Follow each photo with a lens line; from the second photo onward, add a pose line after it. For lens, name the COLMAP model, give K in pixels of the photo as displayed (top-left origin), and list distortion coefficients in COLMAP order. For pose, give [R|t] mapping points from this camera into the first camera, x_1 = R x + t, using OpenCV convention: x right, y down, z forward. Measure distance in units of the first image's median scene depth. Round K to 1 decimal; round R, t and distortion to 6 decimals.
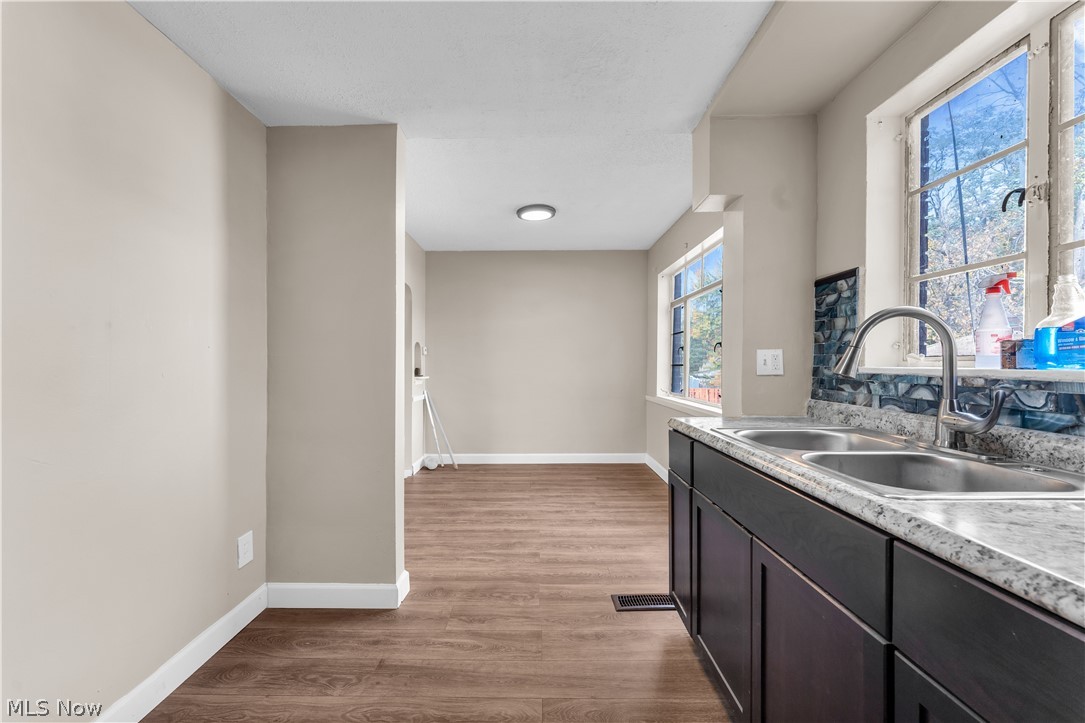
lens RADIAL K [[435.5, 0, 537.2], [0, 435.5, 364.8], [0, 0, 1]] dist [0.003290, 0.000079]
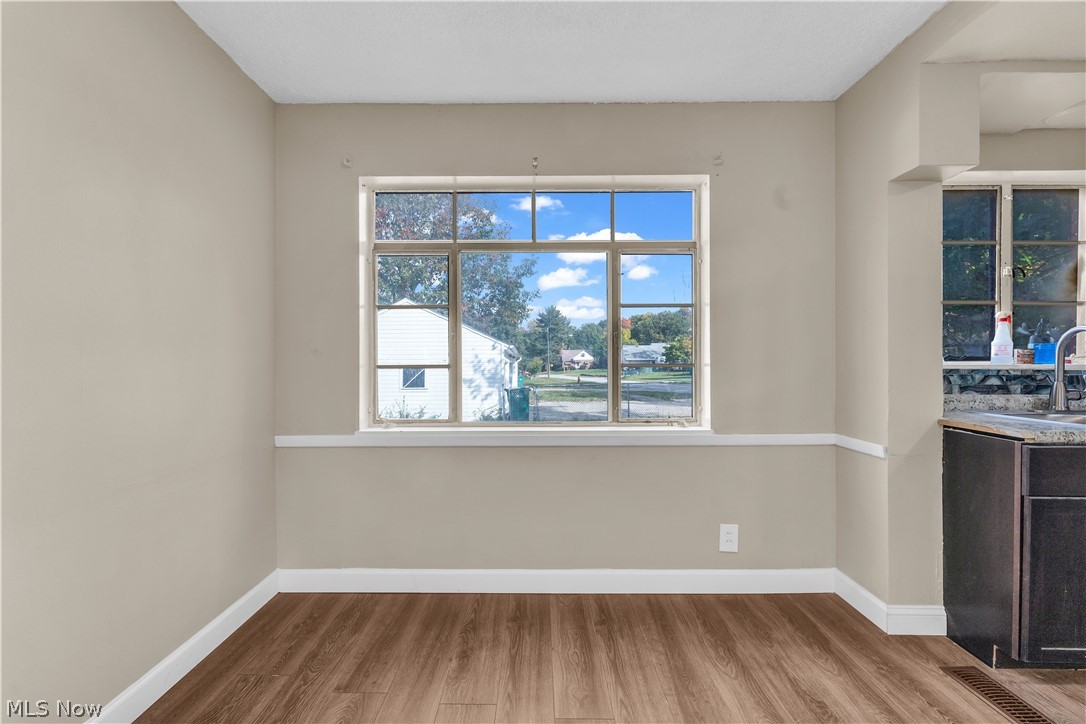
lens RADIAL K [[437.1, 0, 536.0], [0, 437.1, 367.2], [0, 0, 1]] dist [0.001103, -0.000328]
pose [[-0.000465, -0.006921, 0.999976, -0.465569], [0.004863, 0.999964, 0.006923, -0.000708], [-0.999988, 0.004866, -0.000431, 1.859263]]
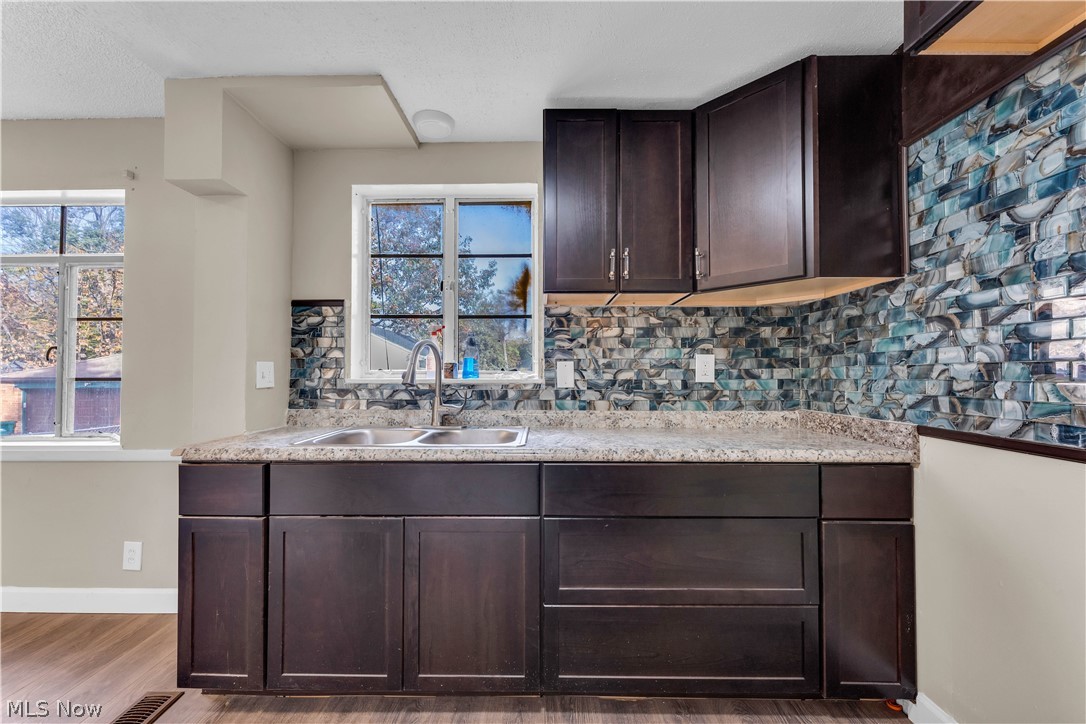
lens RADIAL K [[437.1, 0, 536.0], [0, 437.1, 367.2], [0, 0, 1]] dist [0.001103, -0.000328]
pose [[0.009912, 0.015629, 0.999829, -0.447958], [0.004737, 0.999866, -0.015676, -0.005181], [-0.999940, 0.004892, 0.009836, 0.371682]]
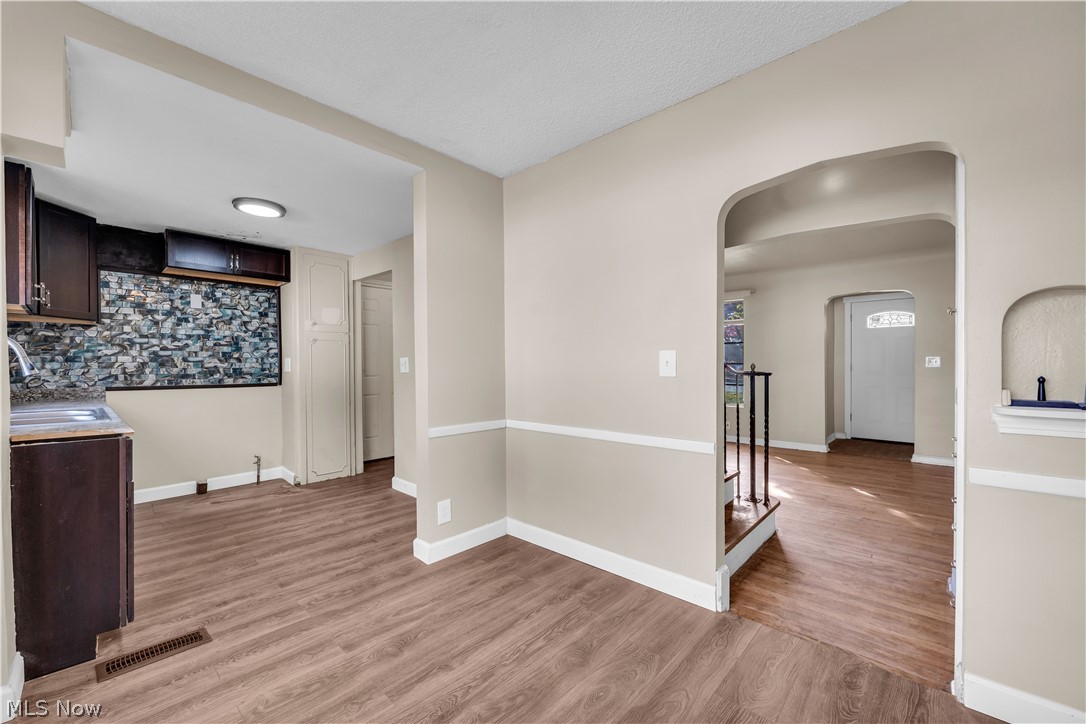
lens RADIAL K [[434.9, 0, 530.8], [0, 434.9, 366.8], [0, 0, 1]] dist [0.000134, -0.000464]
pose [[-0.685975, 0.006784, -0.727594, 0.388861], [0.002626, 0.999973, 0.006849, -0.007184], [0.727621, 0.002787, -0.685974, 2.222926]]
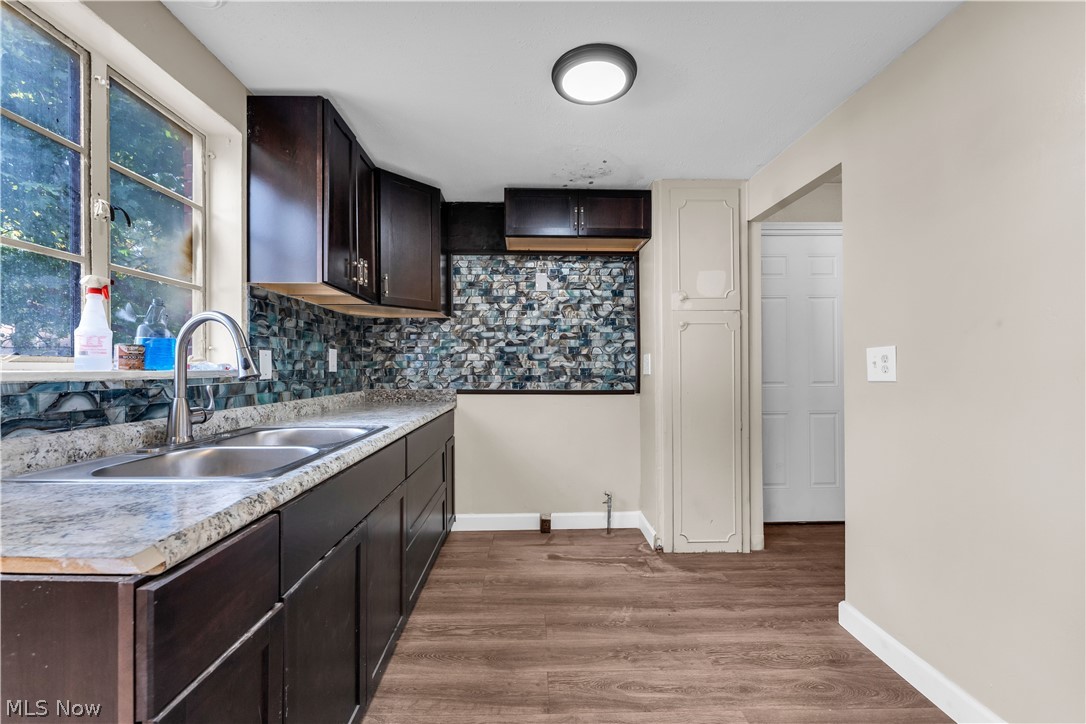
lens RADIAL K [[437.1, 0, 536.0], [0, 437.1, 367.2], [0, 0, 1]] dist [0.001103, -0.000328]
pose [[-0.999606, 0.001409, -0.028021, 0.052257], [0.001296, 0.999991, 0.004060, -0.001468], [0.028026, 0.004022, -0.999599, 1.294532]]
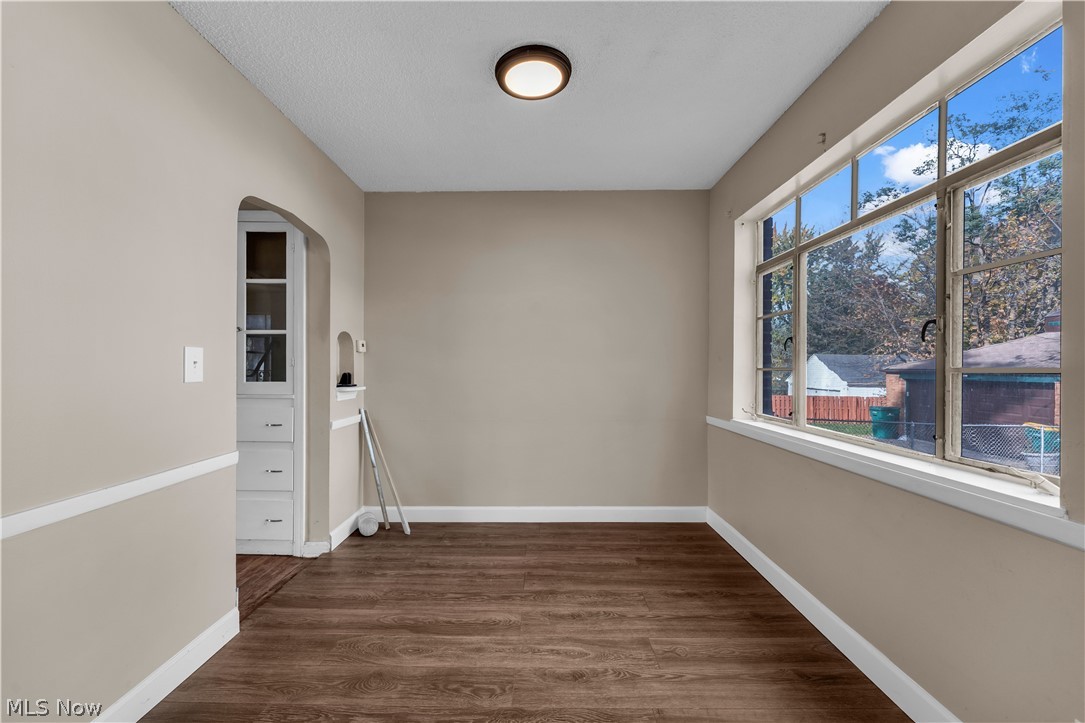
lens RADIAL K [[435.5, 0, 537.2], [0, 435.5, 364.8], [0, 0, 1]] dist [0.003290, 0.000079]
pose [[0.999976, 0.000518, -0.006876, 0.011509], [-0.000566, 0.999976, -0.006961, -0.001086], [0.006873, 0.006965, 0.999952, 0.890492]]
